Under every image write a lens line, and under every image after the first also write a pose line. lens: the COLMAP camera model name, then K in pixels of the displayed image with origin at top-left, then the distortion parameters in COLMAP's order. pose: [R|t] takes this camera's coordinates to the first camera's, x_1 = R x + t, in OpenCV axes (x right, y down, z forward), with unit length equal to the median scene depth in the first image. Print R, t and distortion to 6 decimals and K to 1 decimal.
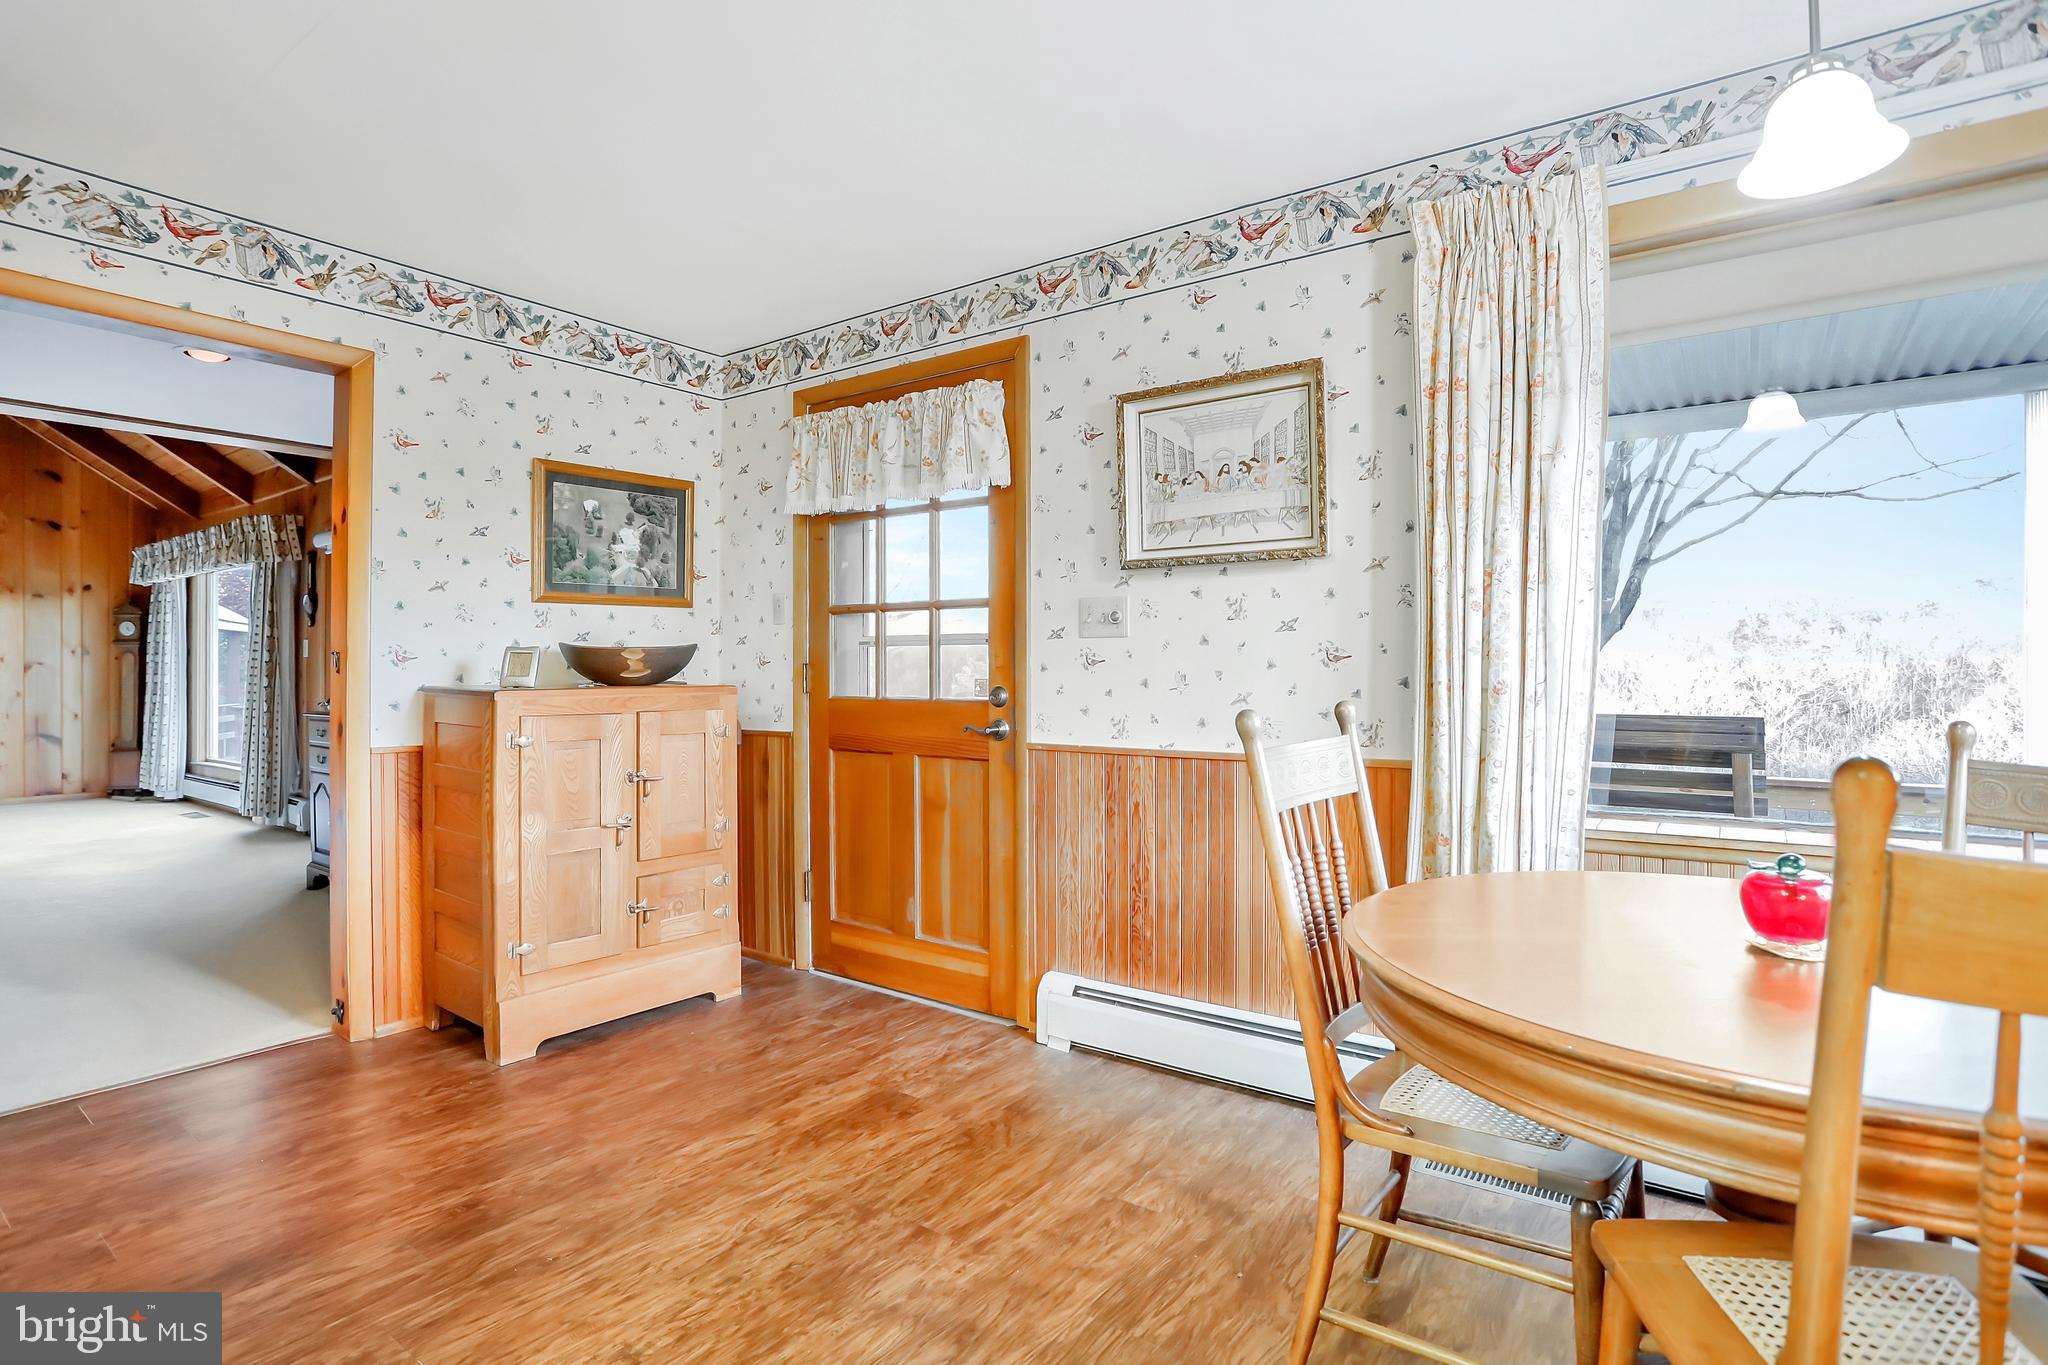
lens RADIAL K [[1034.1, 0, 1005.8], [0, 1034.1, 677.9], [0, 0, 1]] dist [-0.066456, 0.029344]
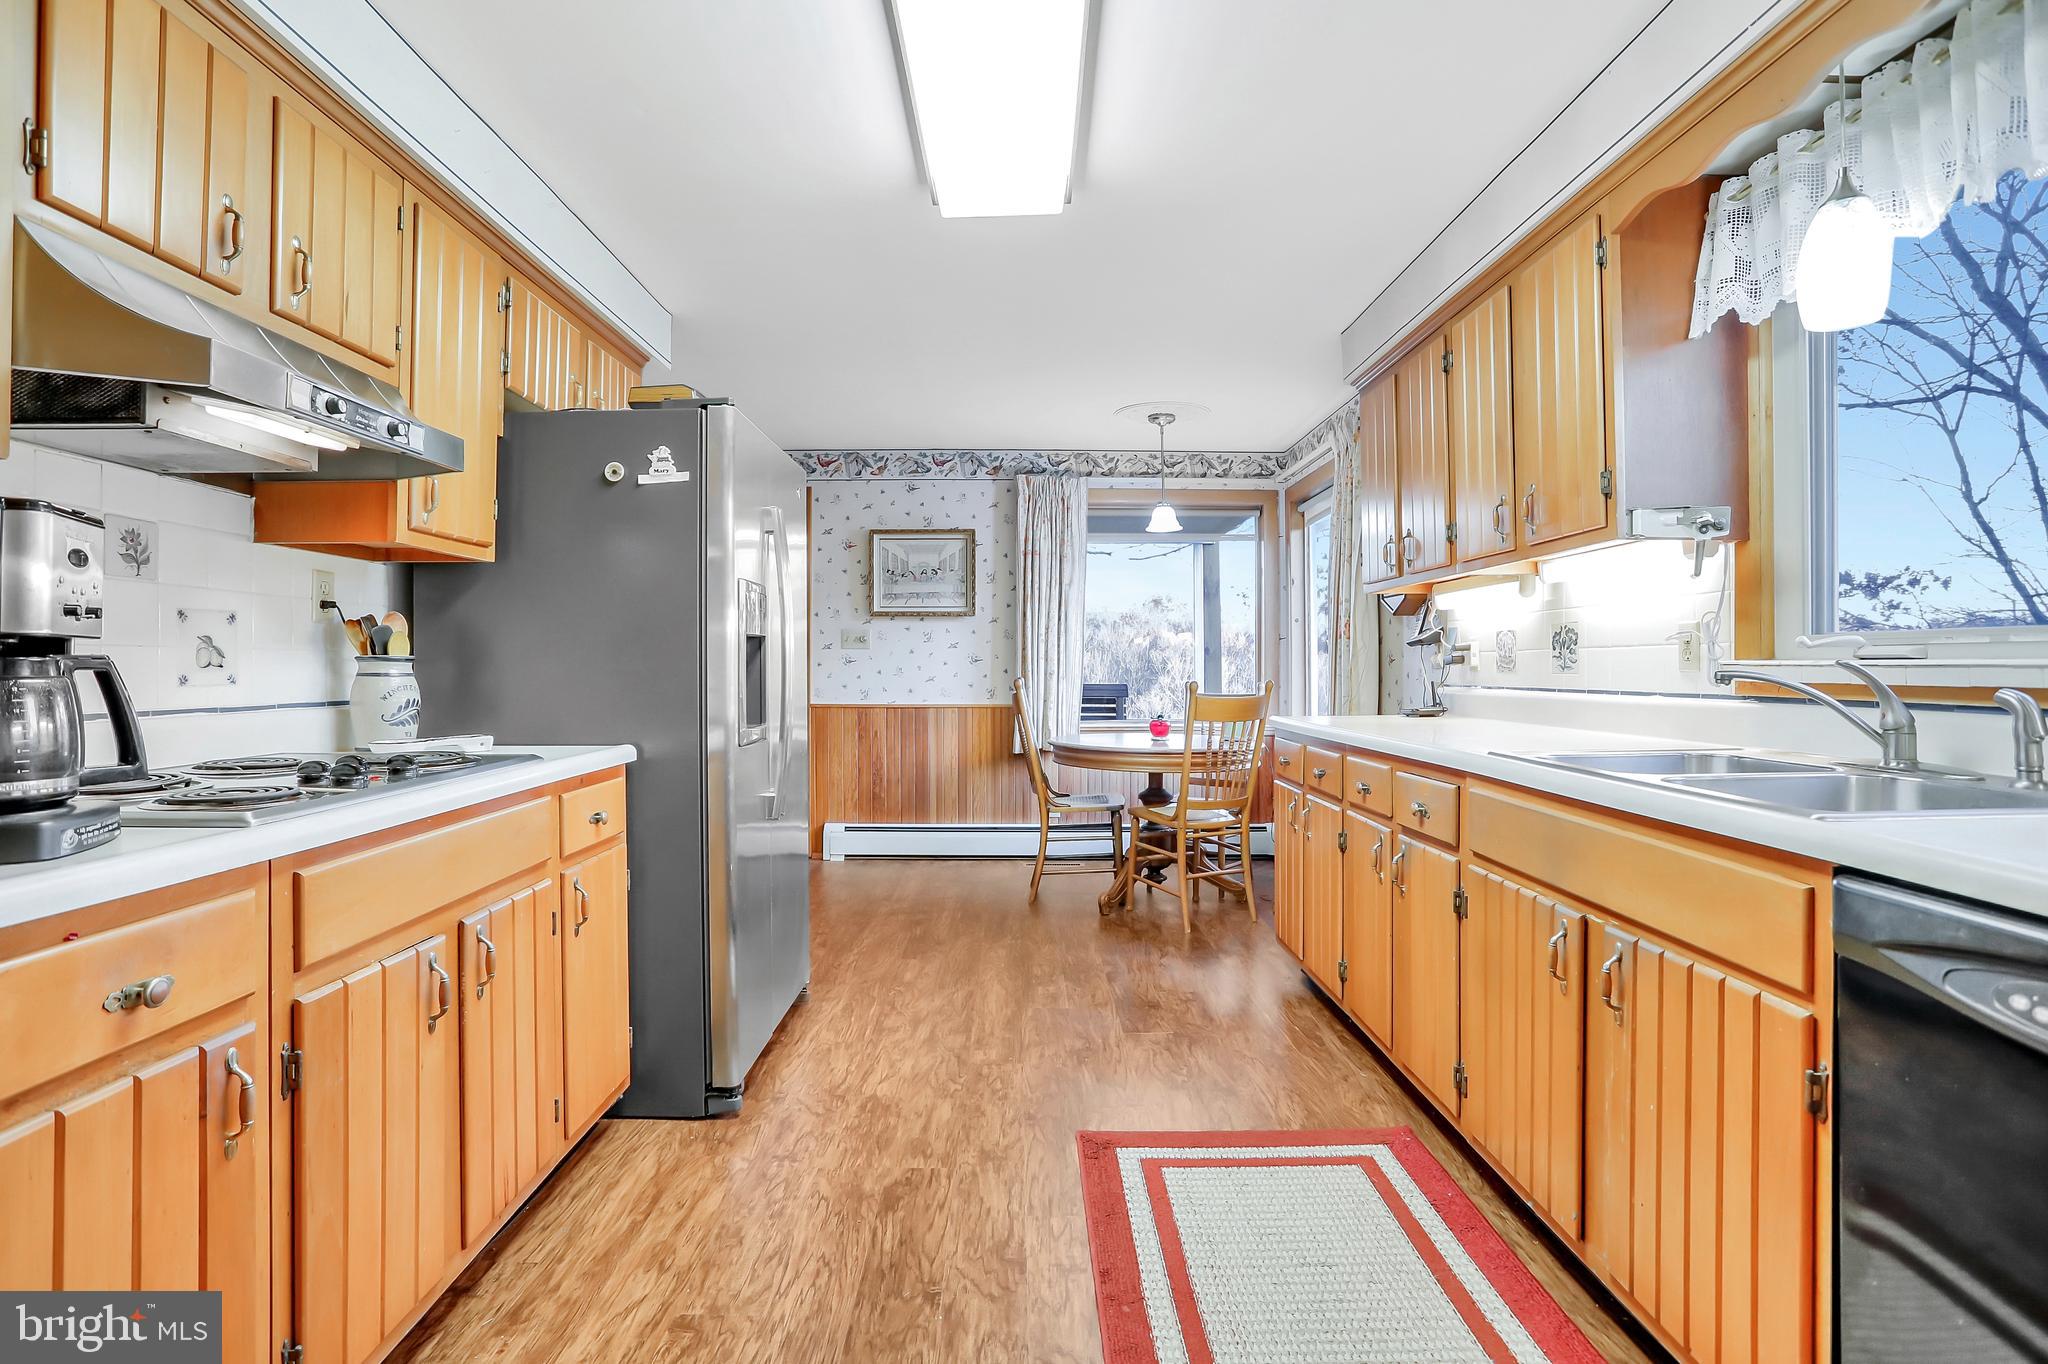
lens RADIAL K [[1034.1, 0, 1005.8], [0, 1034.1, 677.4], [0, 0, 1]] dist [-0.066456, 0.029344]
pose [[0.808302, -0.003569, 0.588757, -0.900422], [0.002212, 0.999993, 0.003025, 0.010076], [-0.588764, -0.001143, 0.808304, -0.820433]]
